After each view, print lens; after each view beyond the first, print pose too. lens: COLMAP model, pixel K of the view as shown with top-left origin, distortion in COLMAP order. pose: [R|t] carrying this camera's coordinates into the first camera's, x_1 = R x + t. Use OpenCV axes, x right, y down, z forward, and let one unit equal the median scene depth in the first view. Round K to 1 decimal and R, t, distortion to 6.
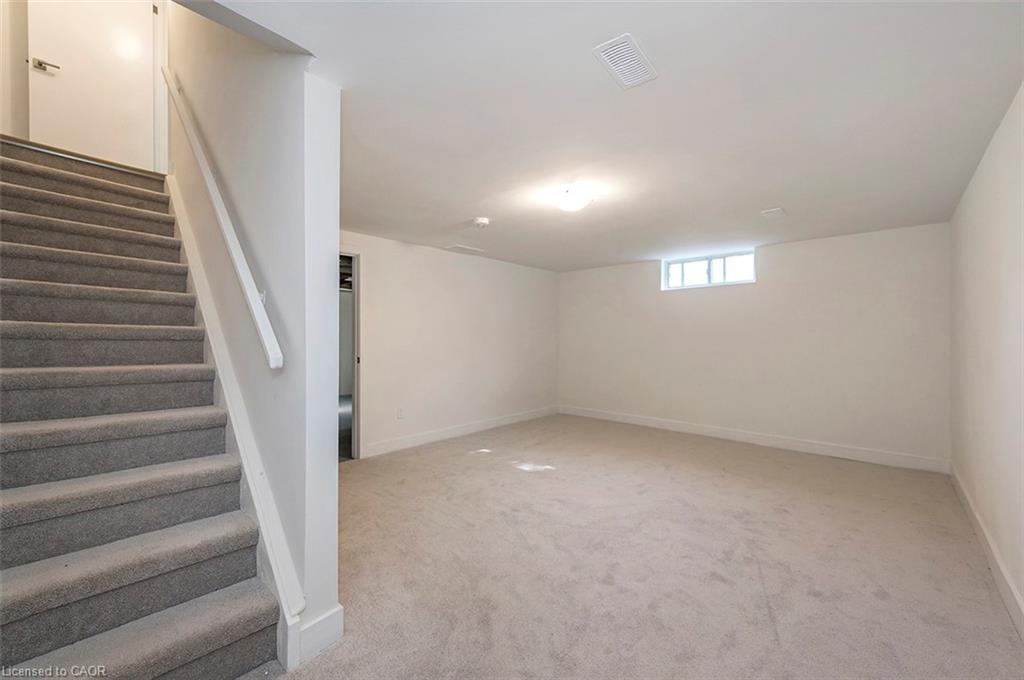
lens RADIAL K [[413.7, 0, 482.9], [0, 413.7, 335.9], [0, 0, 1]] dist [0.001022, 0.000094]
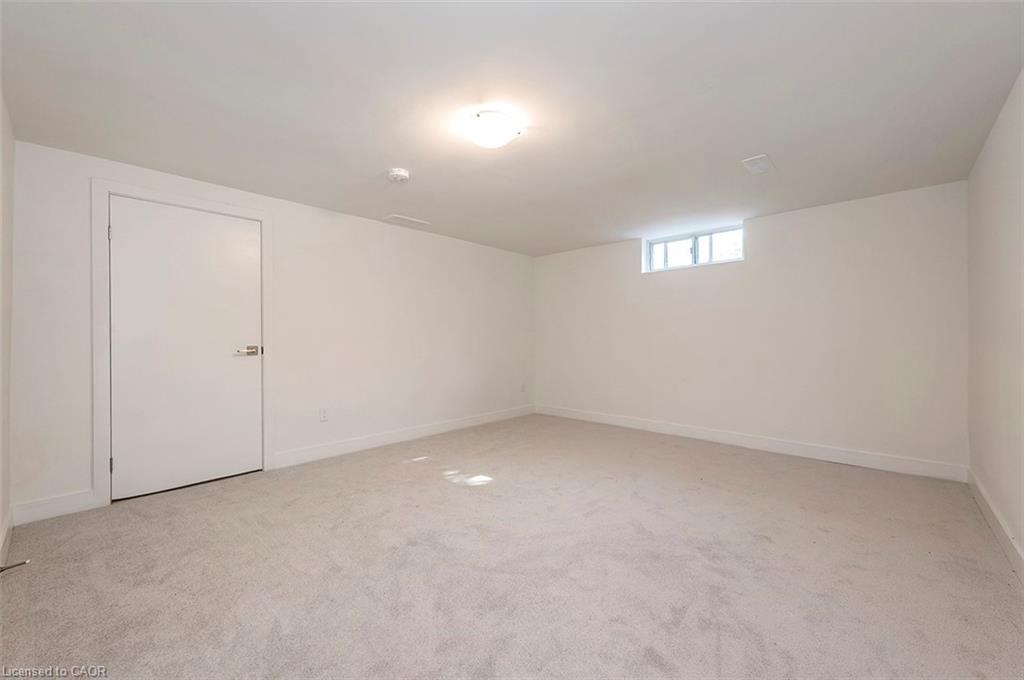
lens RADIAL K [[404.4, 0, 512.0], [0, 404.4, 340.0], [0, 0, 1]] dist [0.000412, 0.000093]
pose [[0.999641, -0.004200, 0.026457, 0.215014], [0.004082, 0.999981, 0.004523, 0.045805], [-0.026476, -0.004414, 0.999640, 0.238705]]
